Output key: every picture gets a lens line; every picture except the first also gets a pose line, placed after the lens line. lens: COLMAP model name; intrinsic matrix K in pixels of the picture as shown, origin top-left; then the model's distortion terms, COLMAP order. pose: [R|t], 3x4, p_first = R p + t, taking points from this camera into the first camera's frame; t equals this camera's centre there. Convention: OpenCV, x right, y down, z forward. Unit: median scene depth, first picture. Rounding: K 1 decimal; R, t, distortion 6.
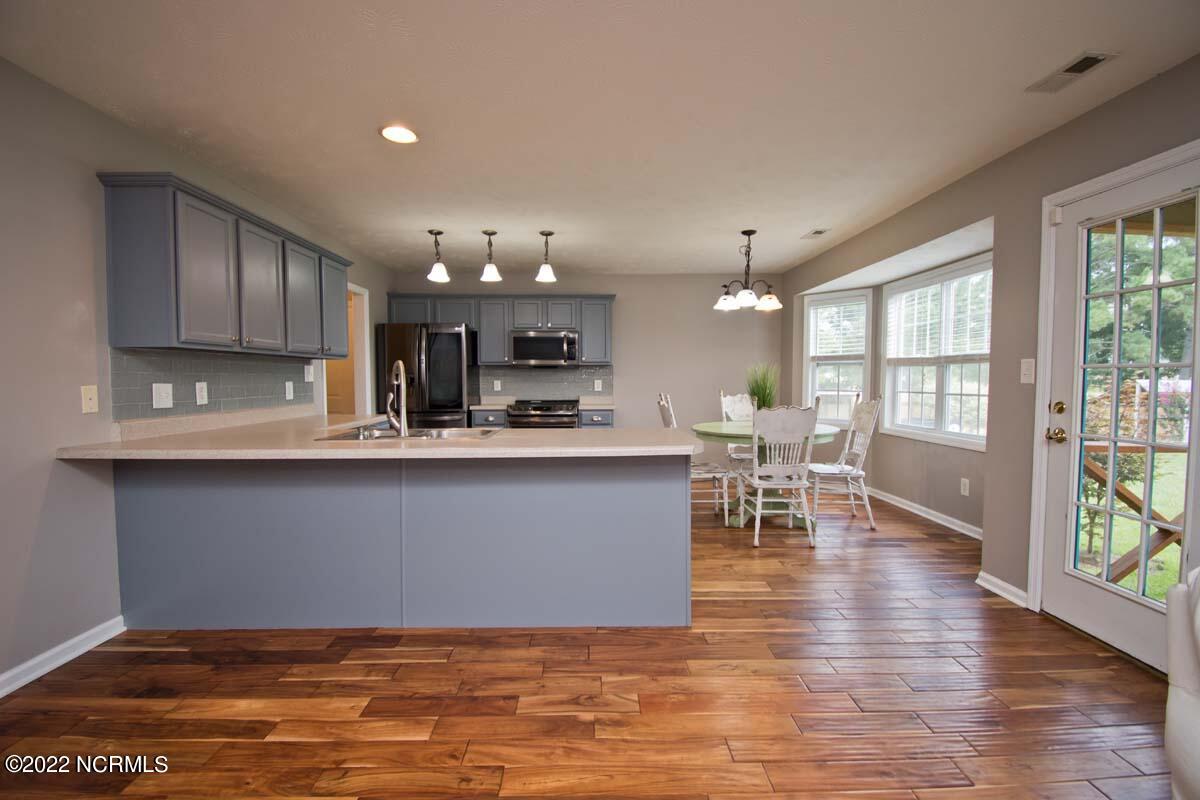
lens RADIAL K [[549.4, 0, 600.3], [0, 549.4, 404.0], [0, 0, 1]] dist [-0.004113, -0.000753]
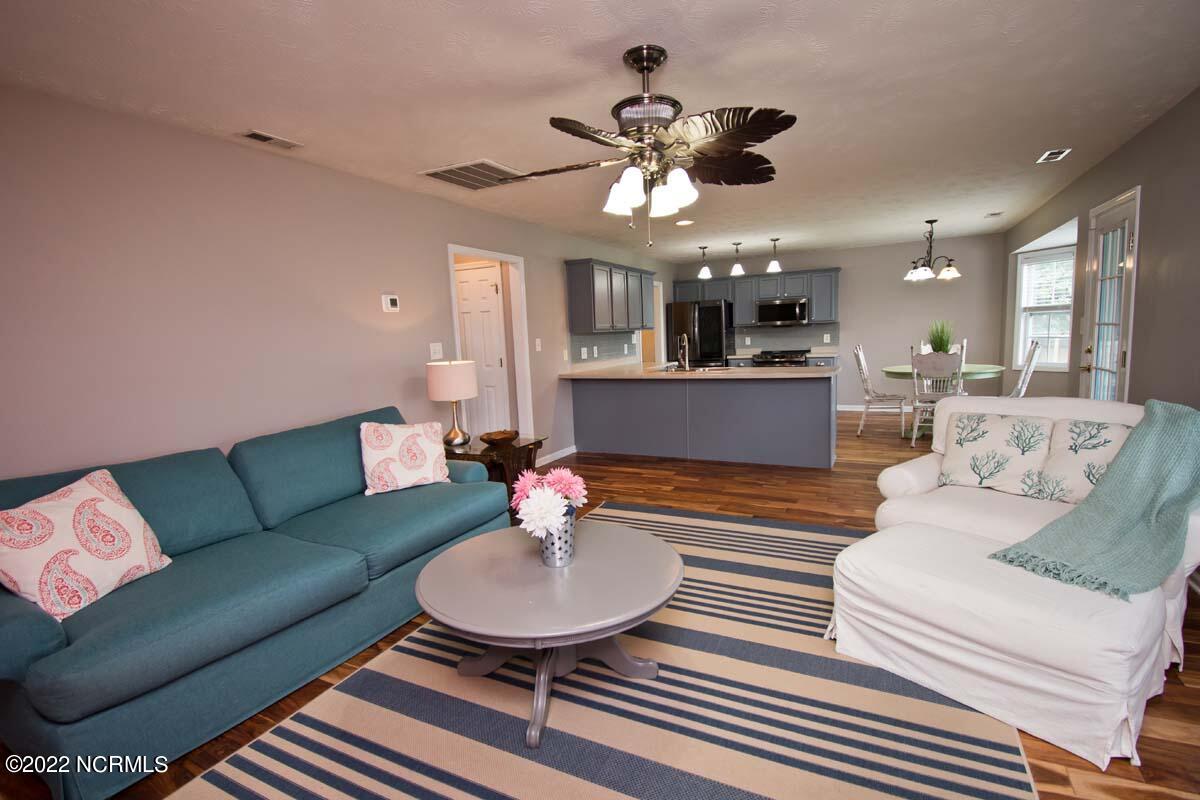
lens RADIAL K [[549.4, 0, 602.3], [0, 549.4, 402.6], [0, 0, 1]] dist [-0.004113, -0.000753]
pose [[0.886211, 0.021942, -0.462762, 0.186200], [0.017808, 0.996526, 0.081353, 0.003223], [0.462939, -0.080337, 0.882742, -0.572341]]
